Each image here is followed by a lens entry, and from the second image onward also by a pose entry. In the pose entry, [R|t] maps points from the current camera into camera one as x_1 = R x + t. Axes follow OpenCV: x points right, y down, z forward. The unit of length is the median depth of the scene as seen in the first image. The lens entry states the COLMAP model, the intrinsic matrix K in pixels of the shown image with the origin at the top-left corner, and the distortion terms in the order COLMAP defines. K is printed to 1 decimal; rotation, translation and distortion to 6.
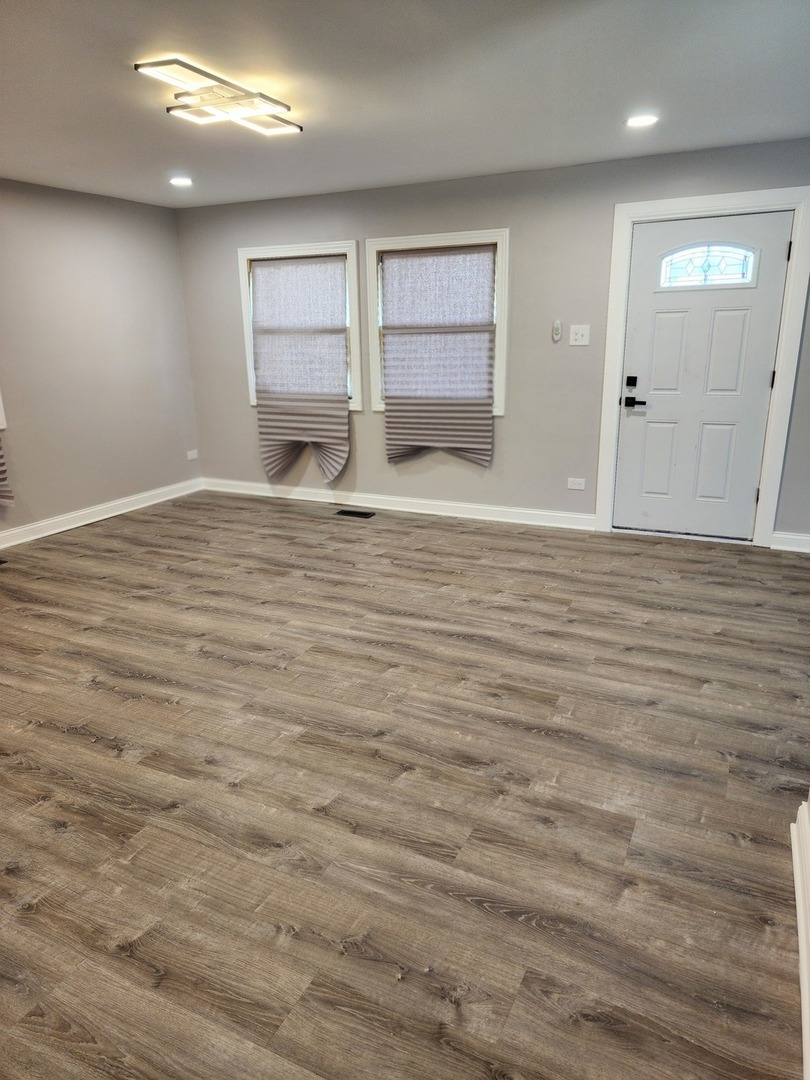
lens RADIAL K [[722.0, 0, 403.9], [0, 722.0, 540.0], [0, 0, 1]] dist [0.001935, -0.007328]
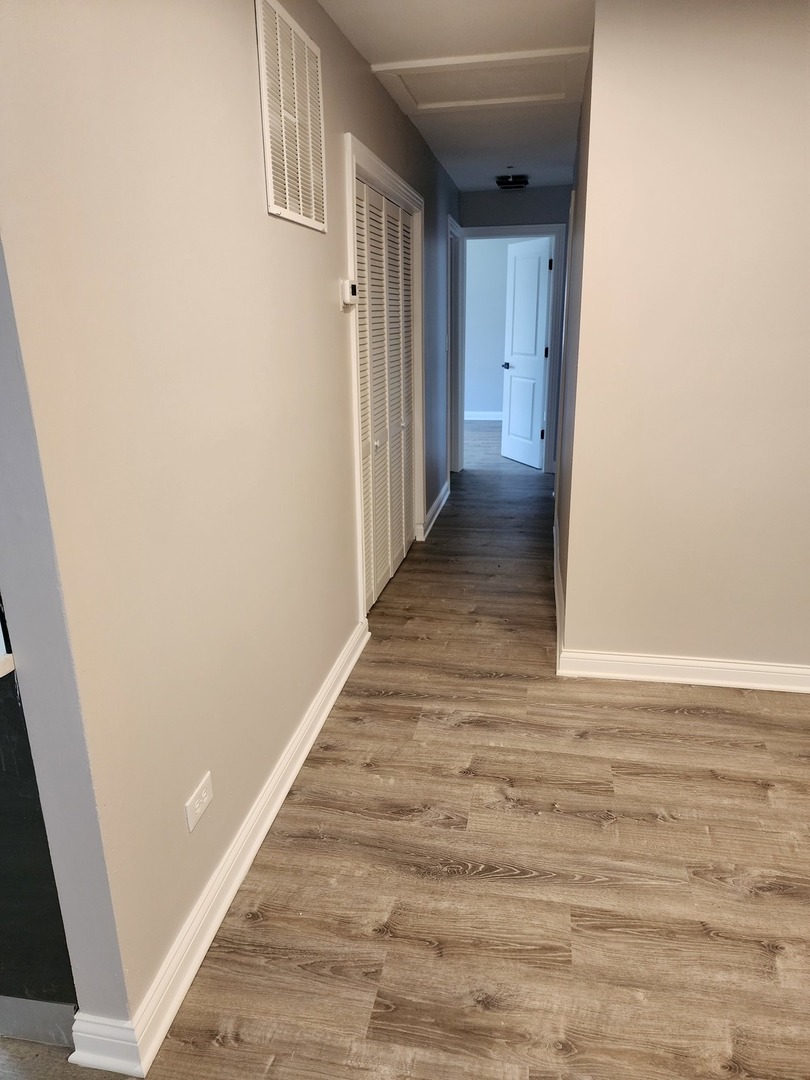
lens RADIAL K [[722.0, 0, 403.2], [0, 722.0, 539.4], [0, 0, 1]] dist [0.001935, -0.007328]
pose [[-0.963398, 0.124365, -0.237482, 0.451952], [-0.030304, 0.829675, 0.557423, -0.458134], [0.266357, 0.544217, -0.795539, 1.499384]]
